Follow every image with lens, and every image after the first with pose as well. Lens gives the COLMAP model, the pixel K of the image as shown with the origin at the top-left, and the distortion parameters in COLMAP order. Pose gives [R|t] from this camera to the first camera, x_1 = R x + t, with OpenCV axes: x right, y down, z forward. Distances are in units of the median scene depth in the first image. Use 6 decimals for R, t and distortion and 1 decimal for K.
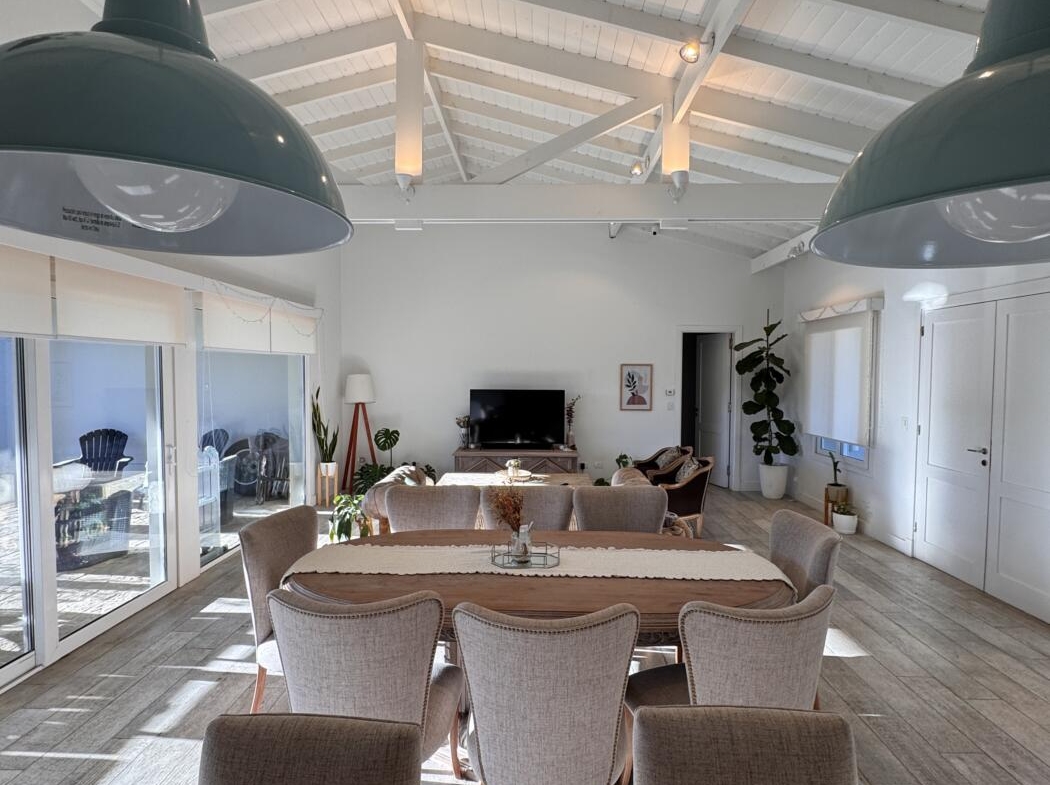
lens RADIAL K [[555.8, 0, 526.4], [0, 555.8, 390.6], [0, 0, 1]] dist [-0.001232, -0.000094]
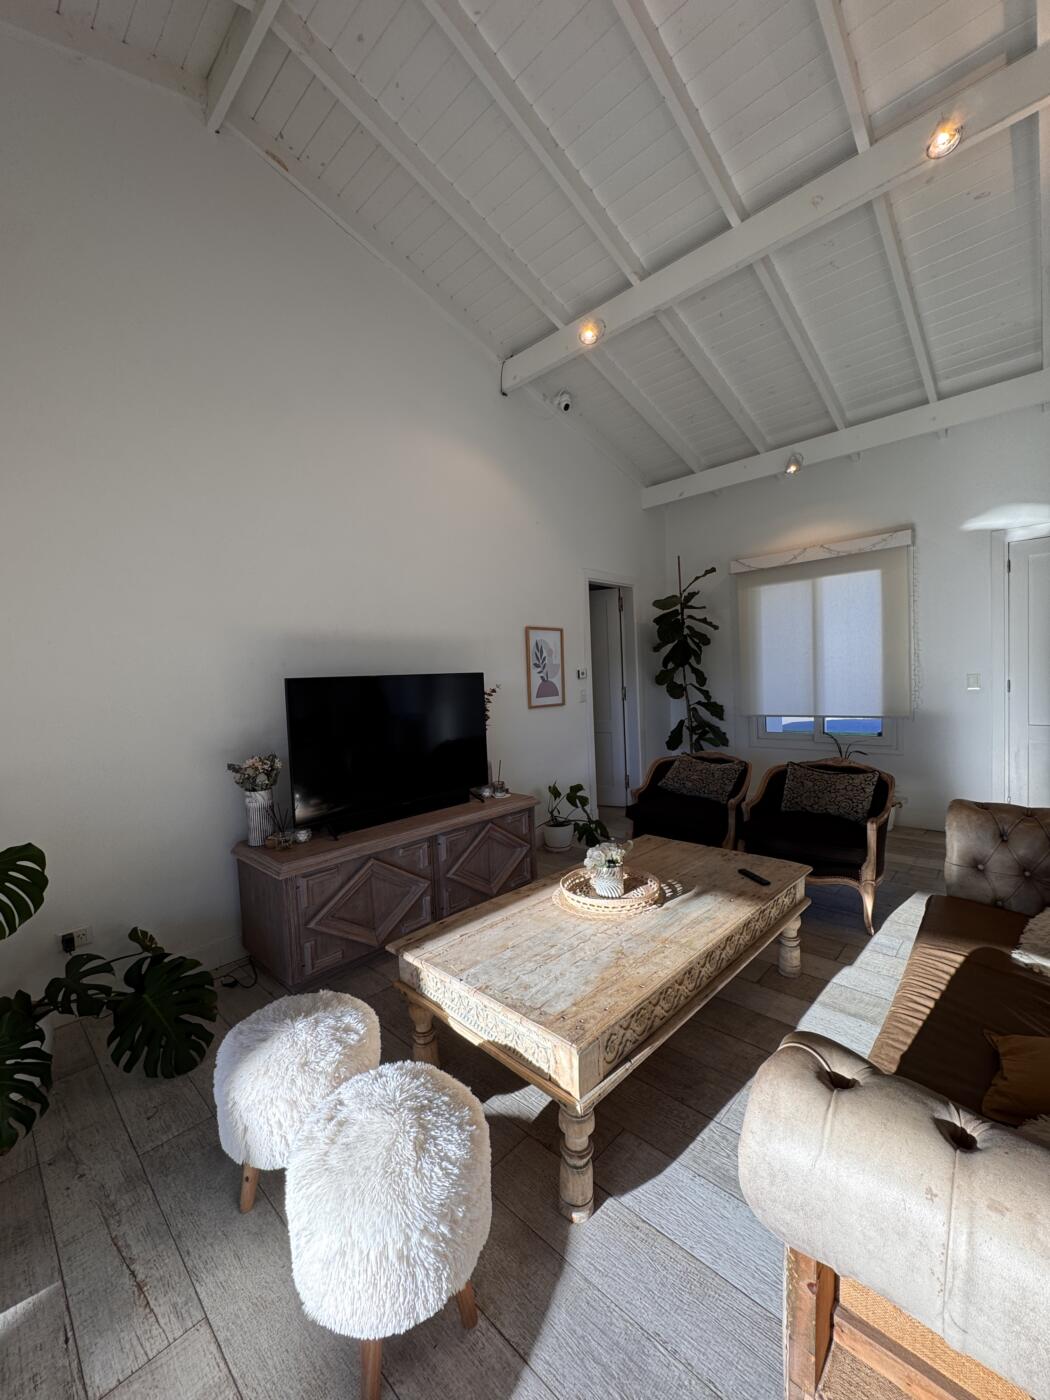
lens RADIAL K [[558.8, 0, 530.1], [0, 558.8, 700.3], [0, 0, 1]] dist [-0.002228, 0.000633]
pose [[0.669227, -0.065000, 0.740210, -0.260711], [0.073254, 0.997085, 0.021327, 0.015412], [-0.739439, 0.039951, 0.672038, 0.643407]]
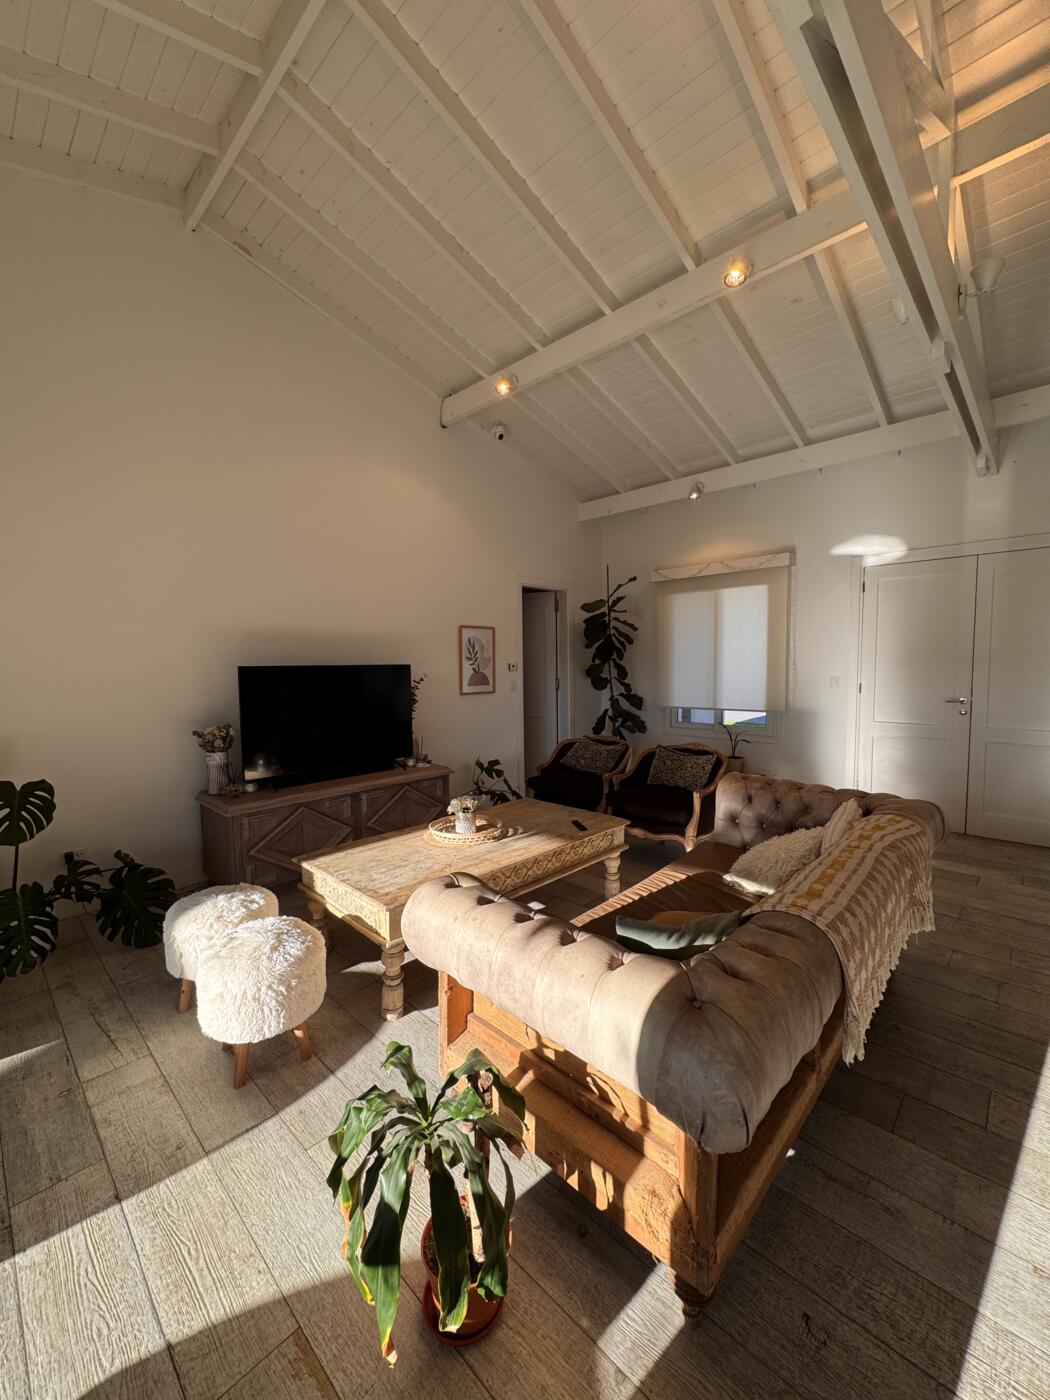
lens RADIAL K [[558.8, 0, 529.8], [0, 558.8, 700.3], [0, 0, 1]] dist [-0.002228, 0.000633]
pose [[0.671970, -0.062789, 0.737912, -0.281299], [0.042940, 0.998026, 0.045820, 0.014946], [-0.739333, 0.000896, 0.673340, 0.508527]]
